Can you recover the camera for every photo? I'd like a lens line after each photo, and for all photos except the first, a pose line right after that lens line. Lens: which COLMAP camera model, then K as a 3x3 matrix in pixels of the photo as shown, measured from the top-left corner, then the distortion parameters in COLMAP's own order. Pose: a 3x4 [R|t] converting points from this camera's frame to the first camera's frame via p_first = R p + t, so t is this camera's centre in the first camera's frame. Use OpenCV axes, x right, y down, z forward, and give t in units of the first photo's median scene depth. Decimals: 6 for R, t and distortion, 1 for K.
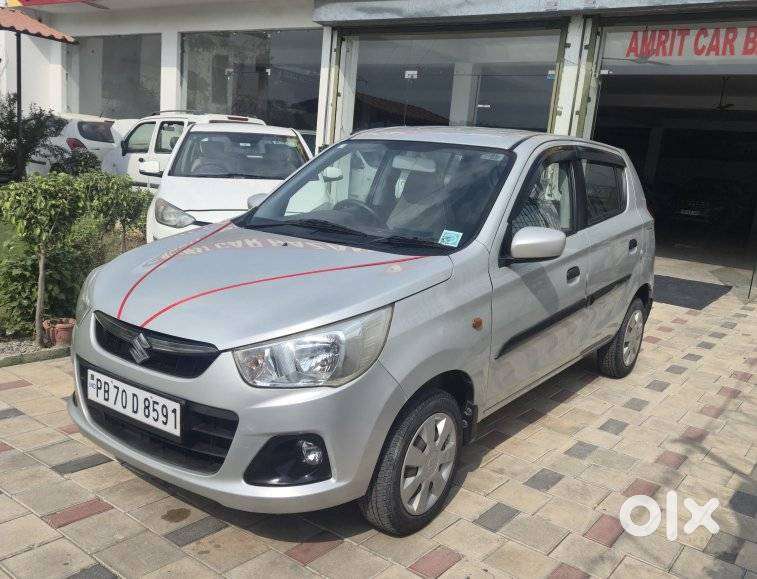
lens RADIAL K [[689.3, 0, 435.6], [0, 689.3, 307.9], [0, 0, 1]] dist [0.039995, -0.002733]
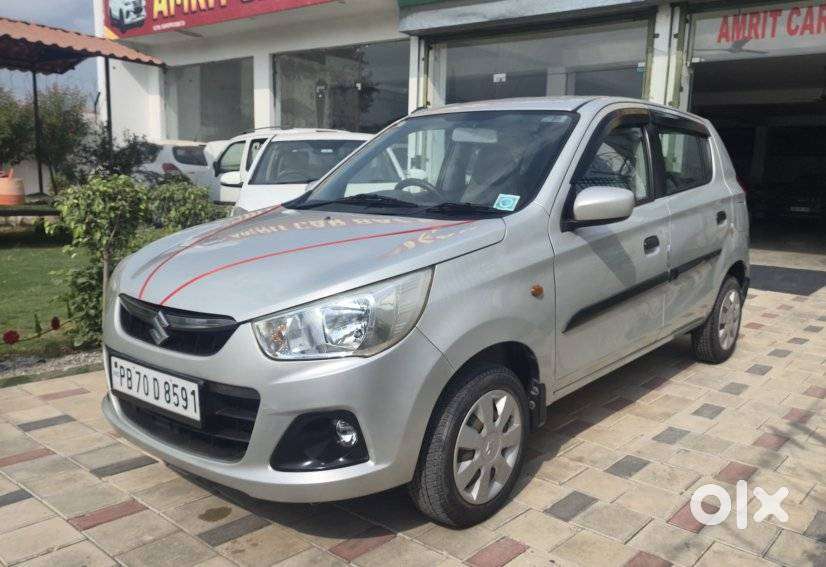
lens RADIAL K [[695.0, 0, 522.3], [0, 695.0, 305.6], [0, 0, 1]] dist [0.034201, -0.017547]
pose [[0.998053, -0.048611, -0.039068, 0.074517], [0.047417, 0.998396, -0.030936, 0.067813], [0.040510, 0.029023, 0.998758, 0.084111]]
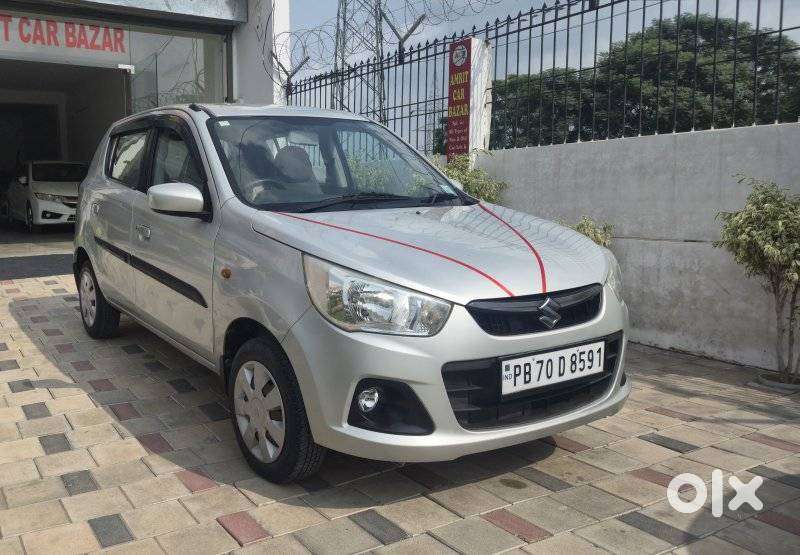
lens RADIAL K [[674.2, 0, 279.7], [0, 674.2, 266.2], [0, 0, 1]] dist [0.041305, -0.005153]
pose [[0.446181, -0.198927, 0.872554, -1.232654], [0.232041, 0.967355, 0.101886, -0.169587], [-0.864338, 0.157009, 0.477775, 0.729899]]
